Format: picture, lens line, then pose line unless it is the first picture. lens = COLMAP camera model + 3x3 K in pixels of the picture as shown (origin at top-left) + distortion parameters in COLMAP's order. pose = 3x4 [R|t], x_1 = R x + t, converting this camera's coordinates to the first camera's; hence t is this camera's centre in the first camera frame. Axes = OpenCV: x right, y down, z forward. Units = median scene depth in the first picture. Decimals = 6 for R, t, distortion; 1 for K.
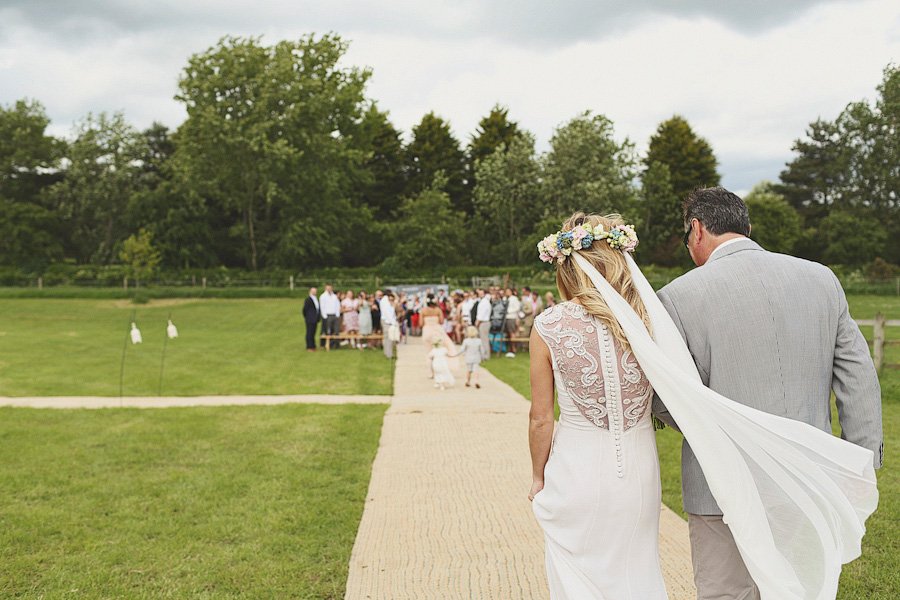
lens RADIAL K [[855.6, 0, 464.6], [0, 855.6, 298.1], [0, 0, 1]] dist [-0.153406, 0.302987]
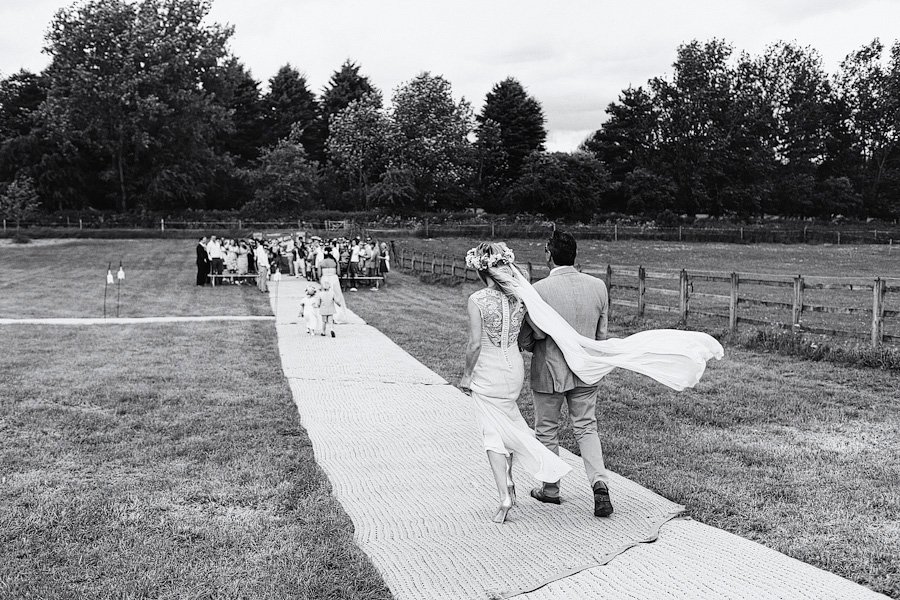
lens RADIAL K [[855.6, 0, 464.6], [0, 855.6, 298.1], [0, 0, 1]] dist [-0.153406, 0.302987]
pose [[0.985145, -0.001639, 0.171717, -0.002335], [-0.011777, 0.996955, 0.077080, -0.010634], [-0.171320, -0.077957, 0.982126, -0.147651]]
